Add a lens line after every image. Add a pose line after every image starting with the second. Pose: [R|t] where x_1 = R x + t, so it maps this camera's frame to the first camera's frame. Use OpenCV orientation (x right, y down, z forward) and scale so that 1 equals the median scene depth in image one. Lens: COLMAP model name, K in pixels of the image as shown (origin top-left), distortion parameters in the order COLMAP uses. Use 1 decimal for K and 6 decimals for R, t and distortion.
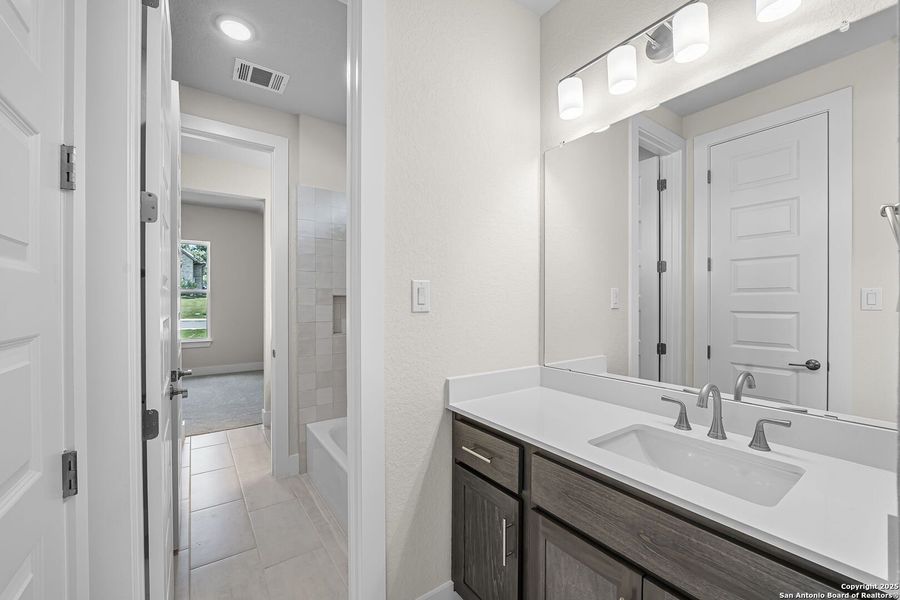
lens RADIAL K [[361.0, 0, 444.3], [0, 361.0, 307.0], [0, 0, 1]] dist [-0.016594, 0.001883]
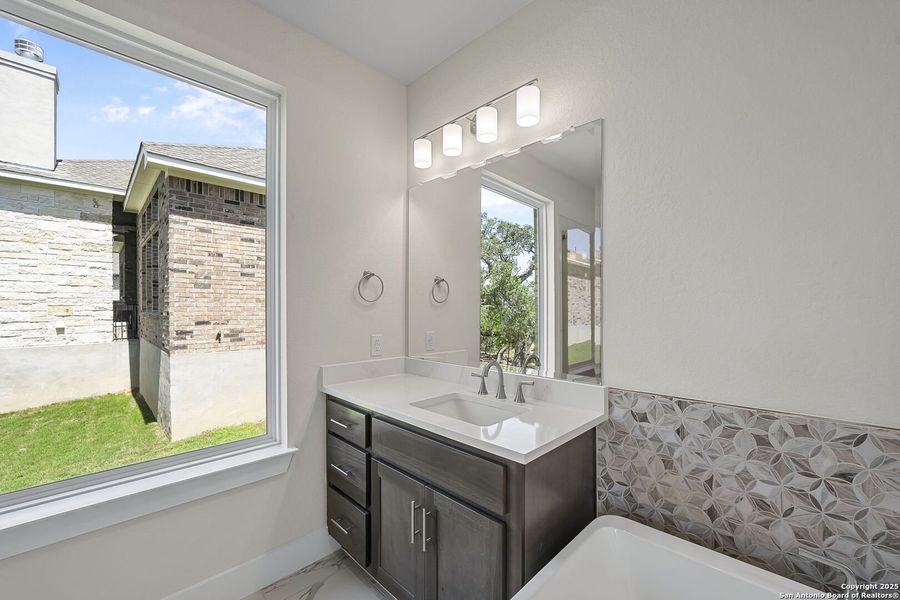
lens RADIAL K [[361.0, 0, 458.0], [0, 361.0, 299.3], [0, 0, 1]] dist [-0.016594, 0.001883]
pose [[0.983169, -0.002338, 0.182683, 0.284572], [0.008411, 0.999437, -0.032475, 0.003915], [-0.182504, 0.033465, 0.982635, -0.389893]]
